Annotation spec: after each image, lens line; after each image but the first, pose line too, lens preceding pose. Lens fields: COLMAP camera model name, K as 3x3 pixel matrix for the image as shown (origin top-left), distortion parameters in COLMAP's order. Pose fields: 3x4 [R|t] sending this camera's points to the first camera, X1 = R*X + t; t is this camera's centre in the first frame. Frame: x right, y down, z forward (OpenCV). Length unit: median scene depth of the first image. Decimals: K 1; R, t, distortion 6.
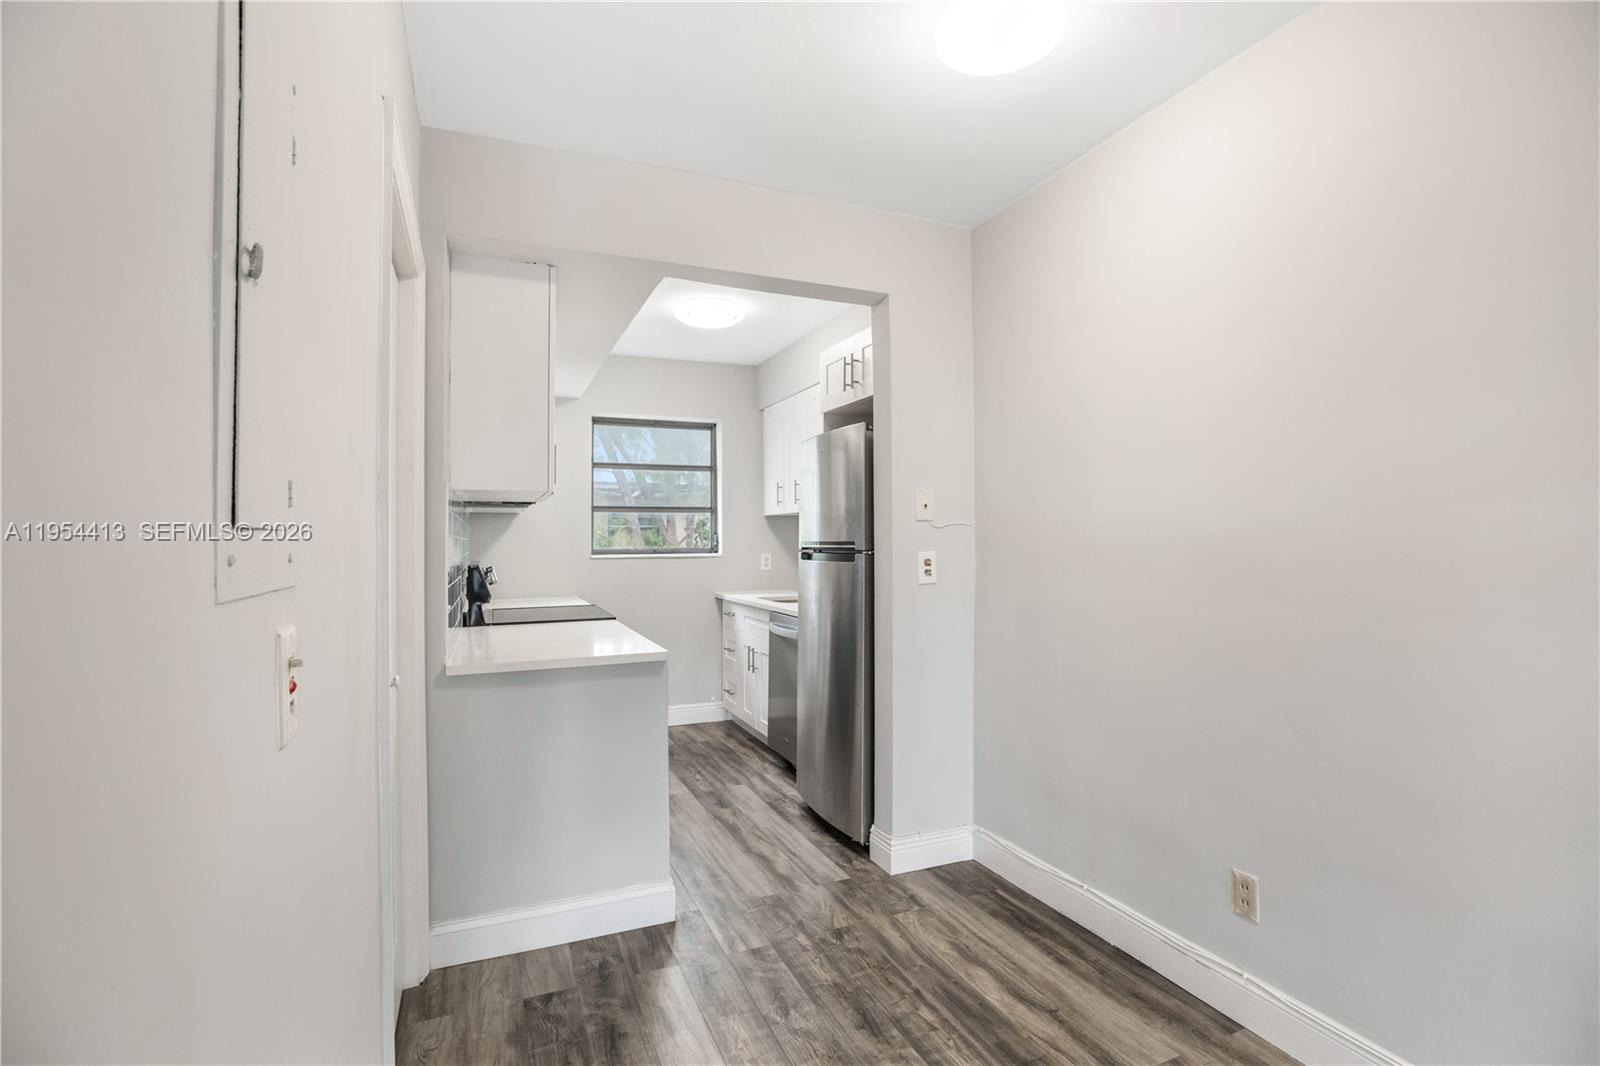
lens RADIAL K [[749.2, 0, 822.8], [0, 749.2, 526.2], [0, 0, 1]] dist [-0.039181, 0.010874]
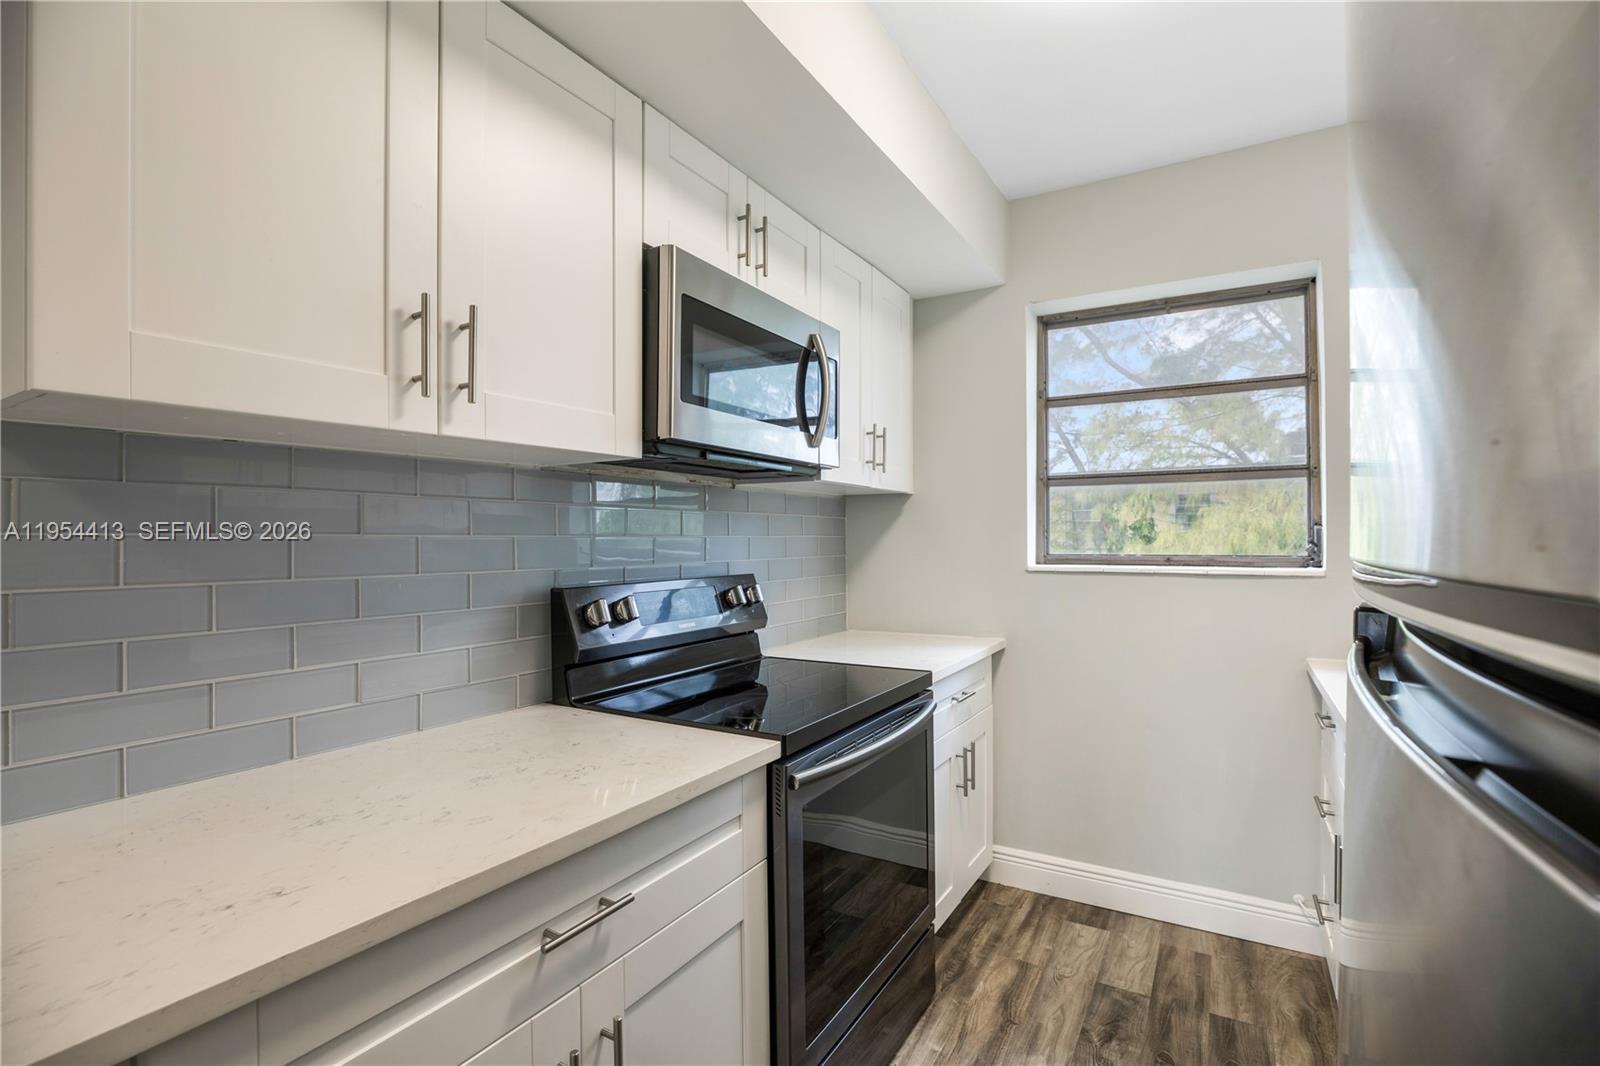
lens RADIAL K [[749.2, 0, 792.7], [0, 749.2, 535.5], [0, 0, 1]] dist [-0.039181, 0.010874]
pose [[0.582675, -0.000376, -0.812705, 0.036945], [0.016279, 0.999805, 0.011209, 0.008797], [0.812542, -0.019762, 0.582568, 0.625319]]
